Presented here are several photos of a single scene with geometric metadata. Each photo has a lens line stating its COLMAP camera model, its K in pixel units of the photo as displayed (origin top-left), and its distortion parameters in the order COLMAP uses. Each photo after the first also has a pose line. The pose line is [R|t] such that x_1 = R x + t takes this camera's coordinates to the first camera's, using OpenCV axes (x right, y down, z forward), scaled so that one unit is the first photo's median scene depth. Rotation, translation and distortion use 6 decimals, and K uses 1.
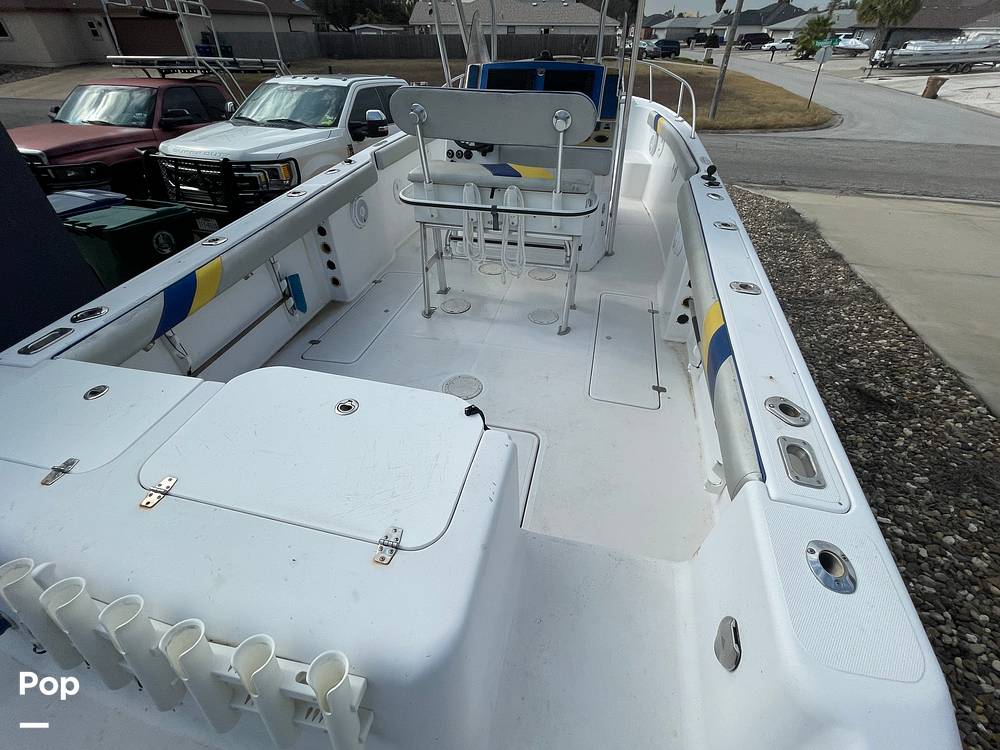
lens RADIAL K [[433.8, 0, 504.2], [0, 433.8, 370.7], [0, 0, 1]] dist [-0.008912, 0.005416]
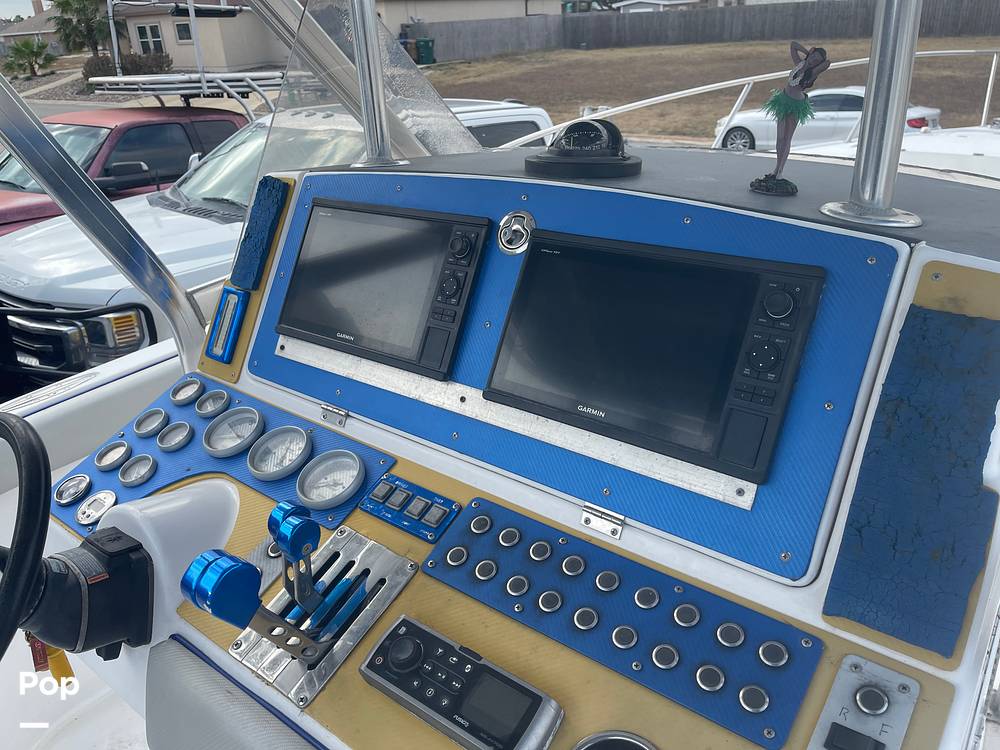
lens RADIAL K [[746.6, 0, 500.0], [0, 746.6, 375.0], [0, 0, 1]] dist [0.008712, 0.003604]
pose [[0.906080, 0.134410, -0.401189, 0.356368], [-0.213709, 0.963743, -0.159777, -0.985523], [0.365167, 0.230509, 0.901953, 1.236890]]
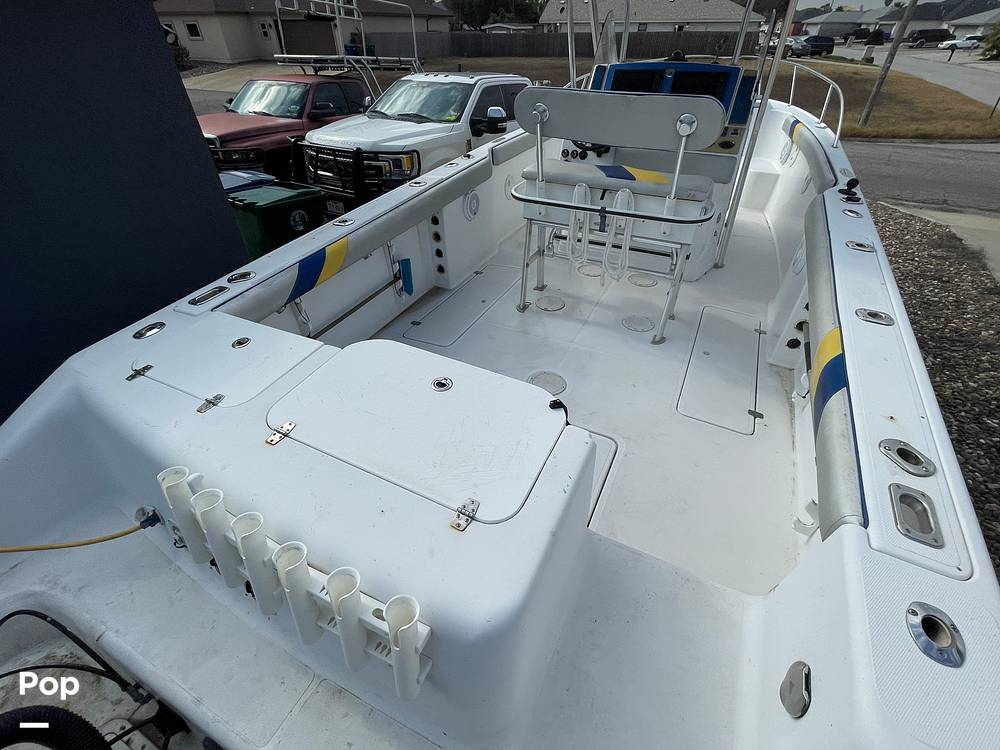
lens RADIAL K [[433.8, 0, 504.2], [0, 433.8, 370.7], [0, 0, 1]] dist [-0.008912, 0.005416]
pose [[0.973076, 0.135102, -0.186734, -0.006025], [-0.134538, 0.990783, 0.015750, 0.005711], [0.187141, 0.009797, 0.982284, -0.016011]]
